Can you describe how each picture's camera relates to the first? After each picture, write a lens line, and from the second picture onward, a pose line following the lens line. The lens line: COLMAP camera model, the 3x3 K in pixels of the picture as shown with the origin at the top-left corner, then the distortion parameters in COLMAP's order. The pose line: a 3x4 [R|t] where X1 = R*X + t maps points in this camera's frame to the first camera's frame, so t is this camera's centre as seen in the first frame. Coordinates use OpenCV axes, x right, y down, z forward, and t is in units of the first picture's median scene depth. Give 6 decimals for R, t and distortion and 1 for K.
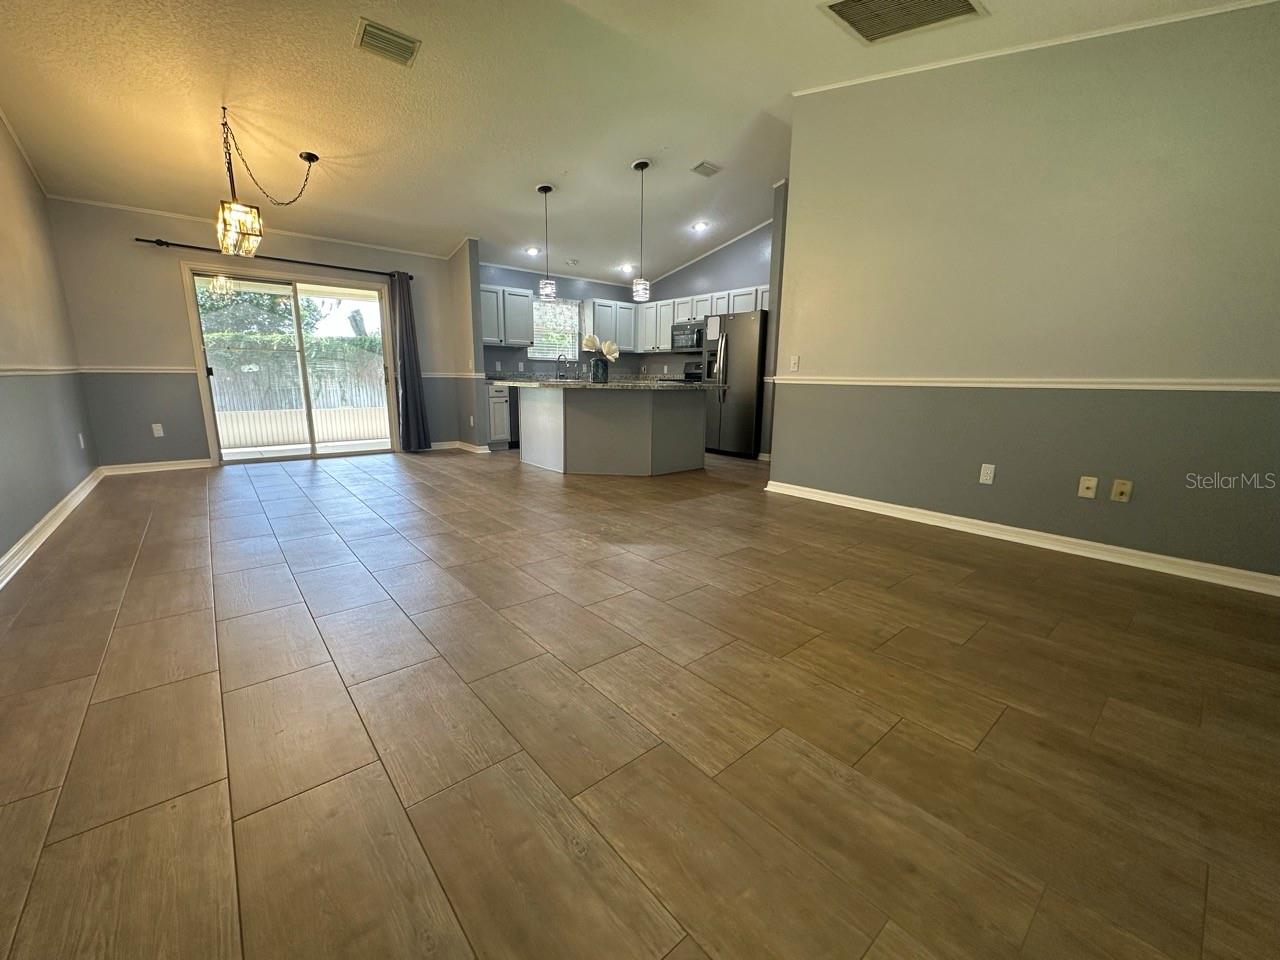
lens RADIAL K [[509.4, 0, 633.8], [0, 509.4, 479.0], [0, 0, 1]] dist [-0.001003, -0.000053]
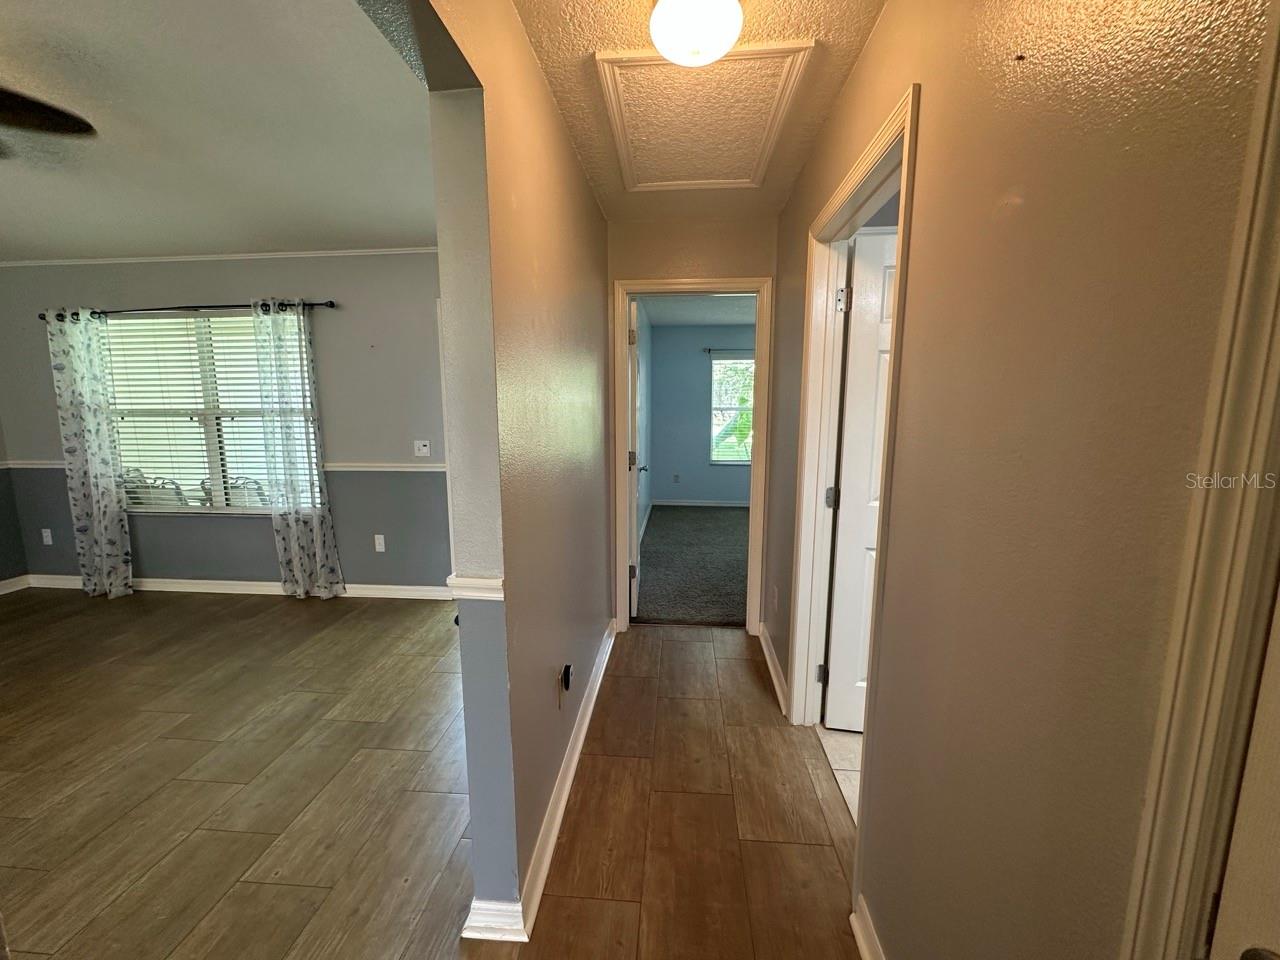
lens RADIAL K [[509.4, 0, 633.8], [0, 509.4, 479.0], [0, 0, 1]] dist [-0.001003, -0.000053]
pose [[-0.706762, -0.112053, 0.698521, -0.780893], [0.133379, 0.948565, 0.287115, -0.196517], [-0.694765, 0.296090, -0.655464, 0.301260]]
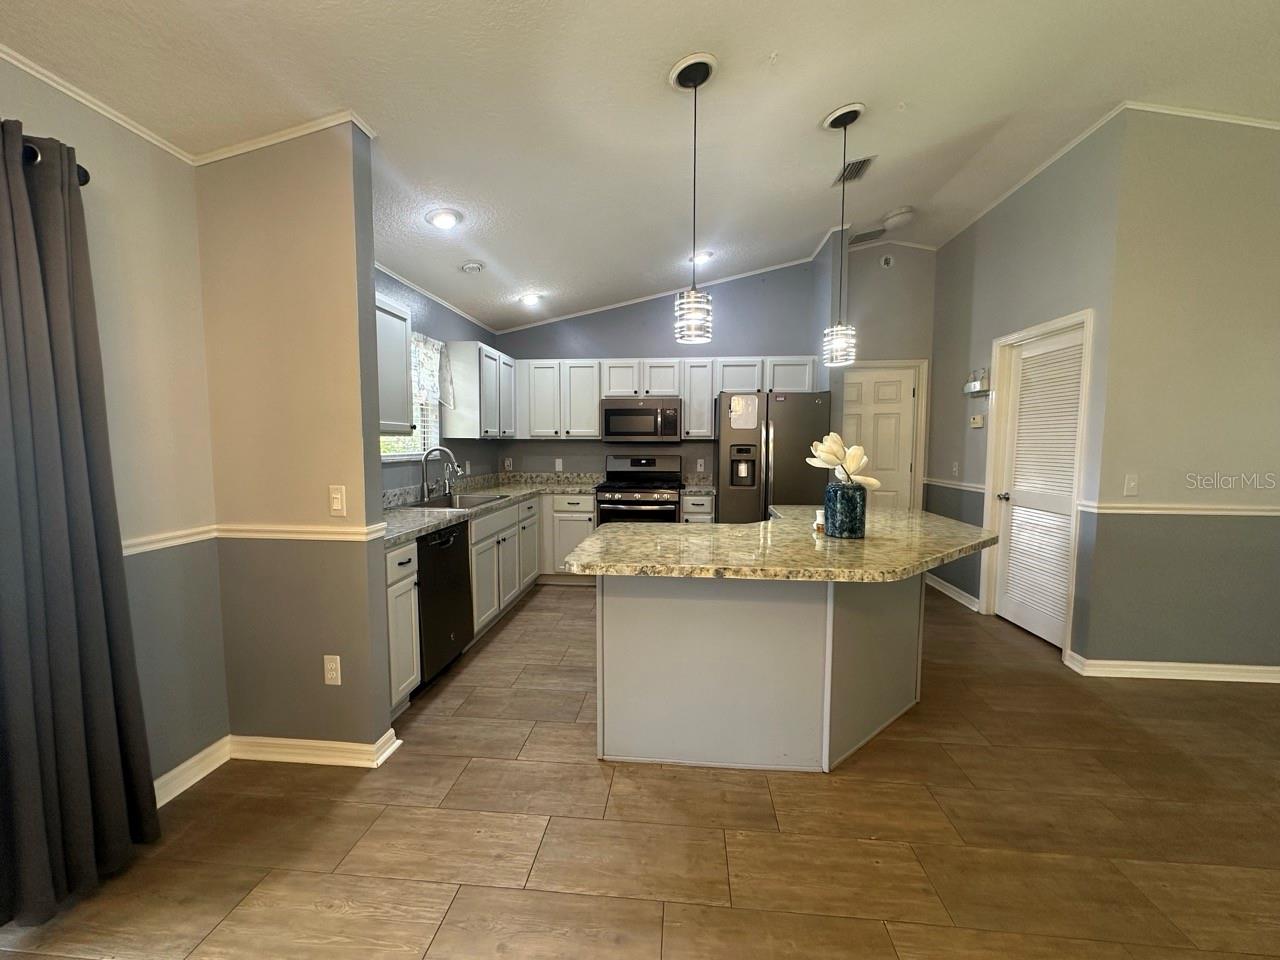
lens RADIAL K [[514.0, 0, 639.5], [0, 514.0, 481.5], [0, 0, 1]] dist [-0.003876, -0.000012]
pose [[0.709161, -0.065247, 0.702021, -0.753524], [0.147021, 0.987505, -0.056736, -0.347229], [-0.689547, 0.143447, 0.709892, 1.163707]]
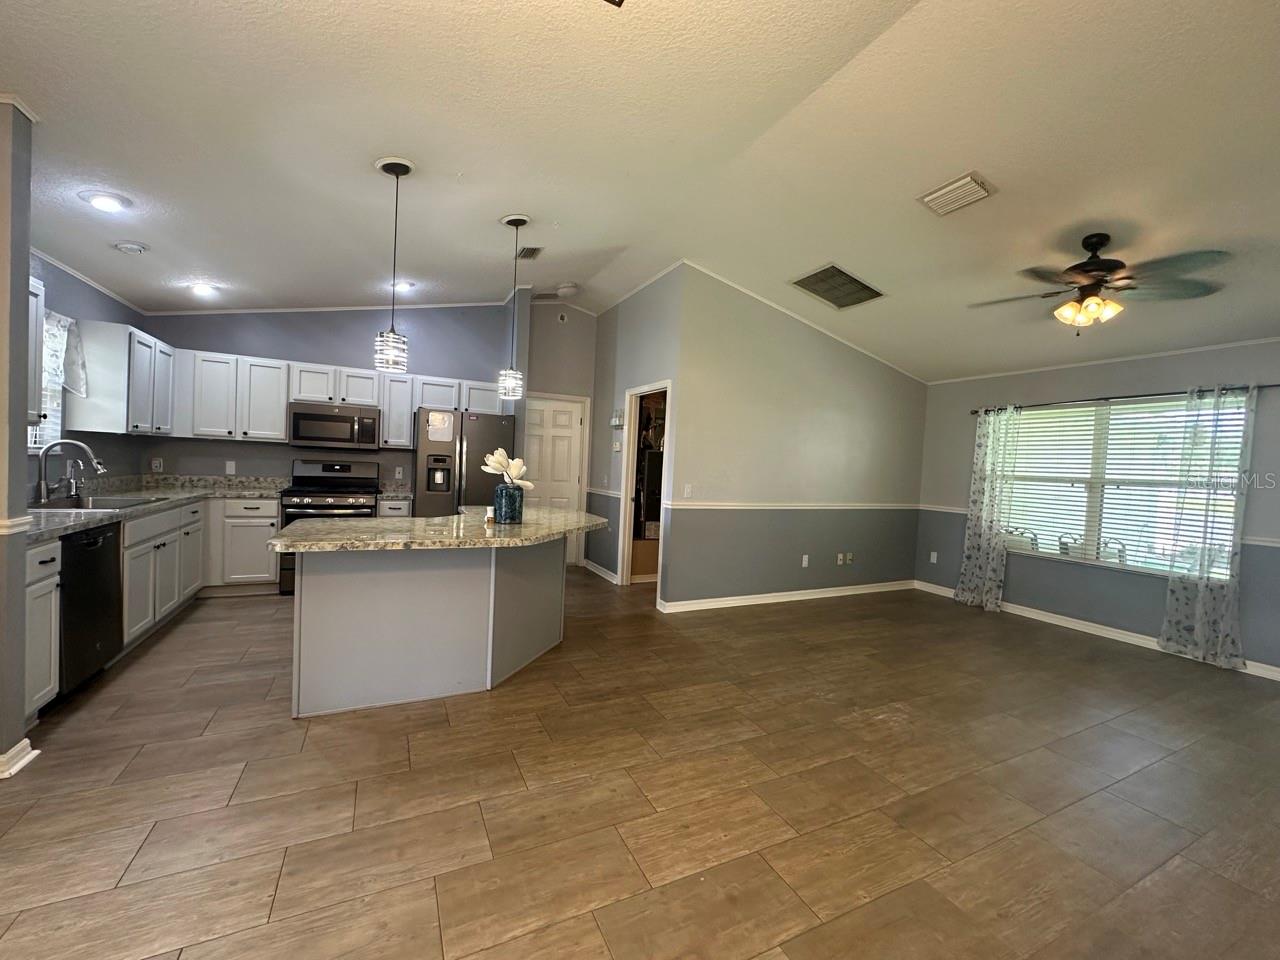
lens RADIAL K [[514.0, 0, 639.5], [0, 514.0, 481.5], [0, 0, 1]] dist [-0.003876, -0.000012]
pose [[0.237413, -0.034118, 0.970810, -0.944644], [0.147963, 0.988992, -0.001428, -0.313336], [-0.960074, 0.143983, 0.239847, 1.001522]]
